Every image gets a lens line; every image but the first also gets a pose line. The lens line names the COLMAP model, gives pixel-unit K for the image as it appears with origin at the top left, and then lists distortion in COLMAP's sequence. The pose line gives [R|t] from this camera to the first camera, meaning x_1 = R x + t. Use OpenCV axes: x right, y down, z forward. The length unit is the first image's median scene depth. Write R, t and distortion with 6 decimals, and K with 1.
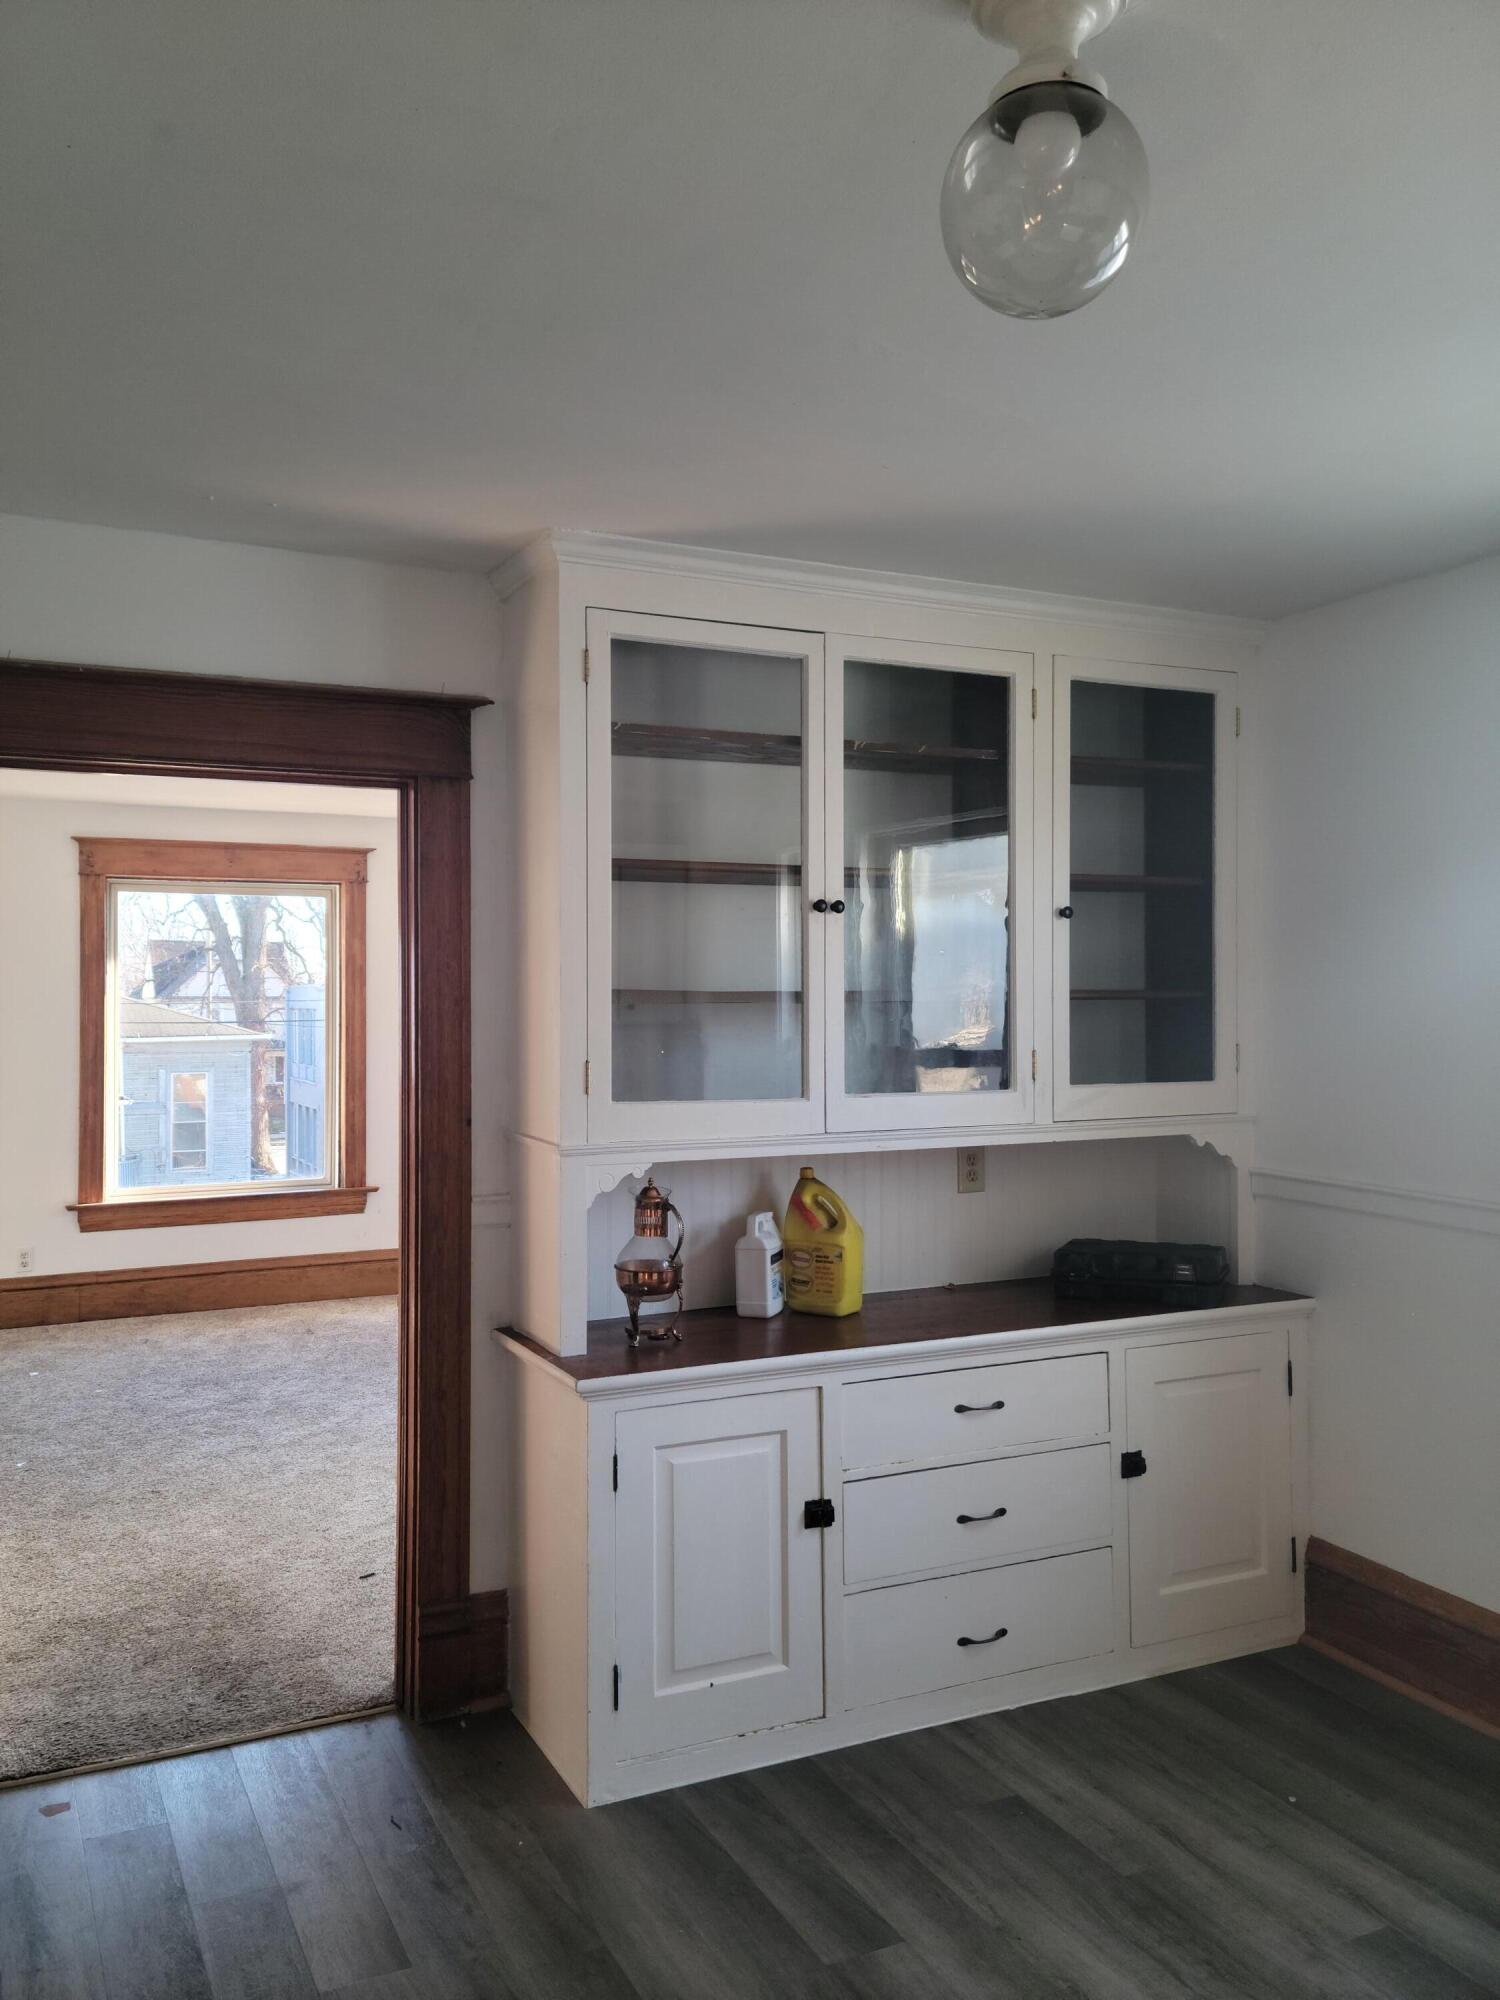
lens RADIAL K [[1616.8, 0, 728.1], [0, 1616.8, 1003.9], [0, 0, 1]] dist [0.088481, -0.041182]
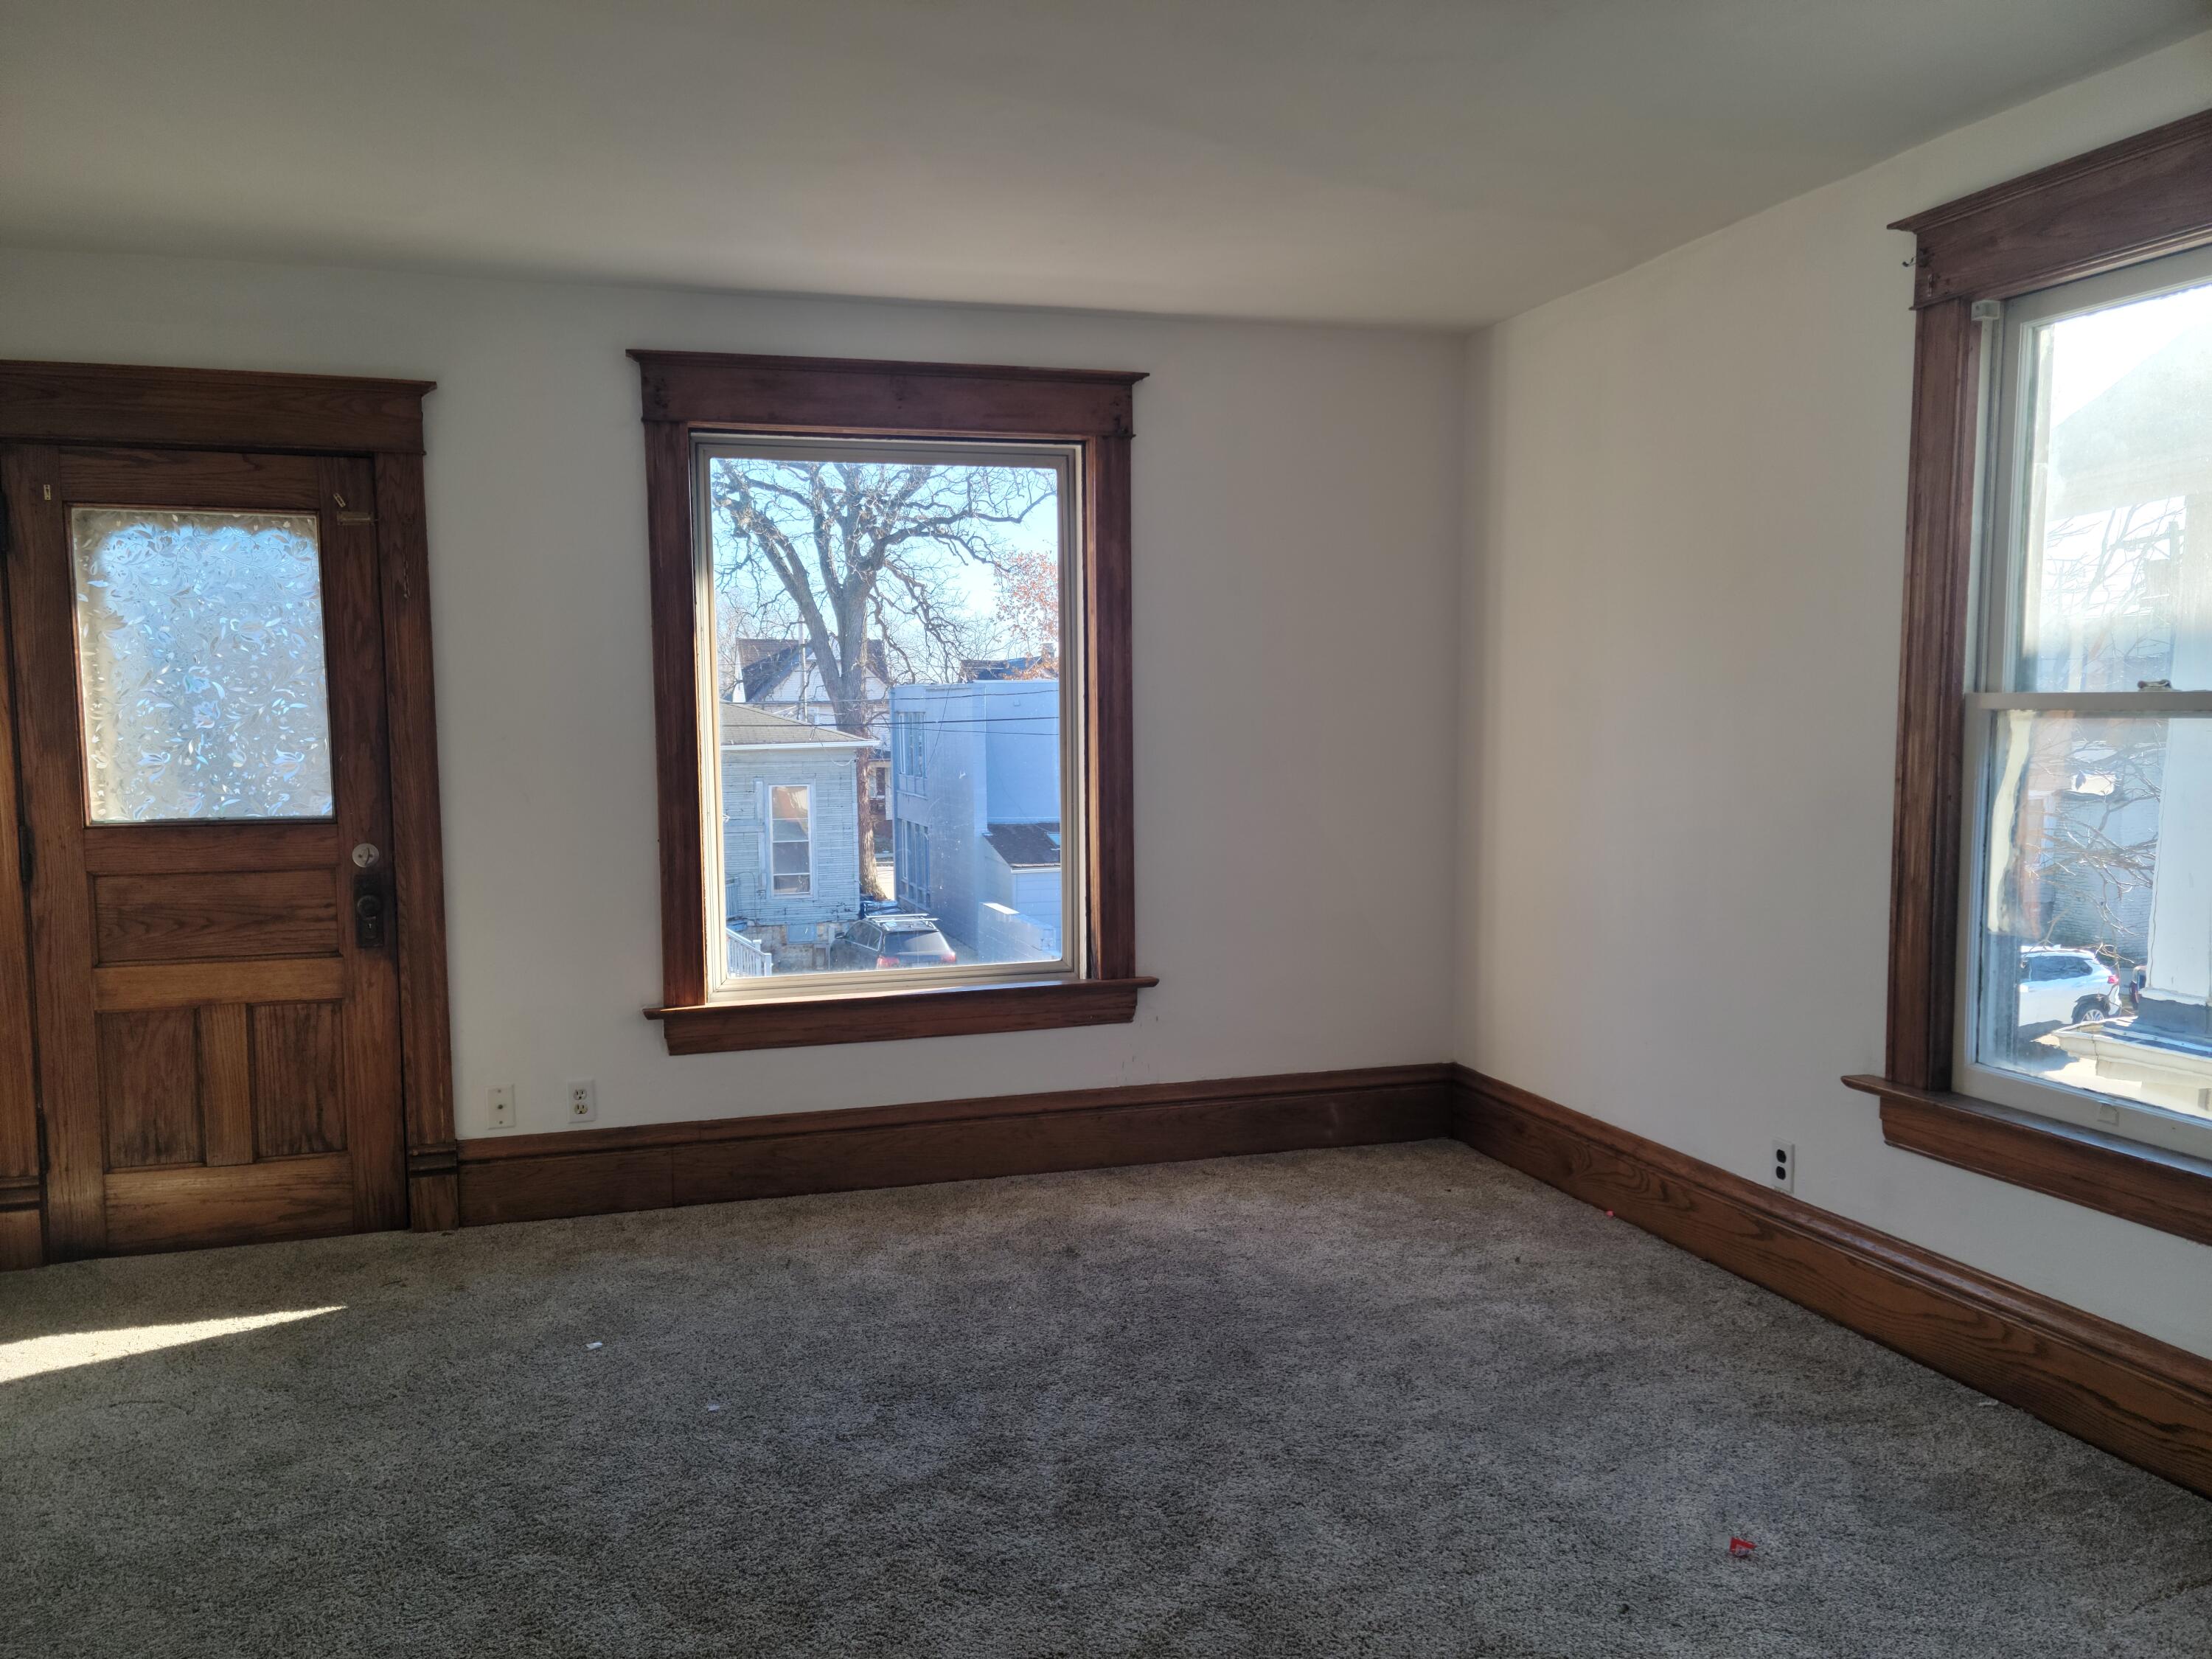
lens RADIAL K [[1788.2, 0, 1101.3], [0, 1788.2, 879.8], [0, 0, 1]] dist [0.088481, -0.041182]
pose [[0.989811, 0.003109, -0.142355, -0.144842], [0.010500, 0.995446, 0.094745, 0.017818], [0.142001, -0.095274, 0.985271, 0.377993]]
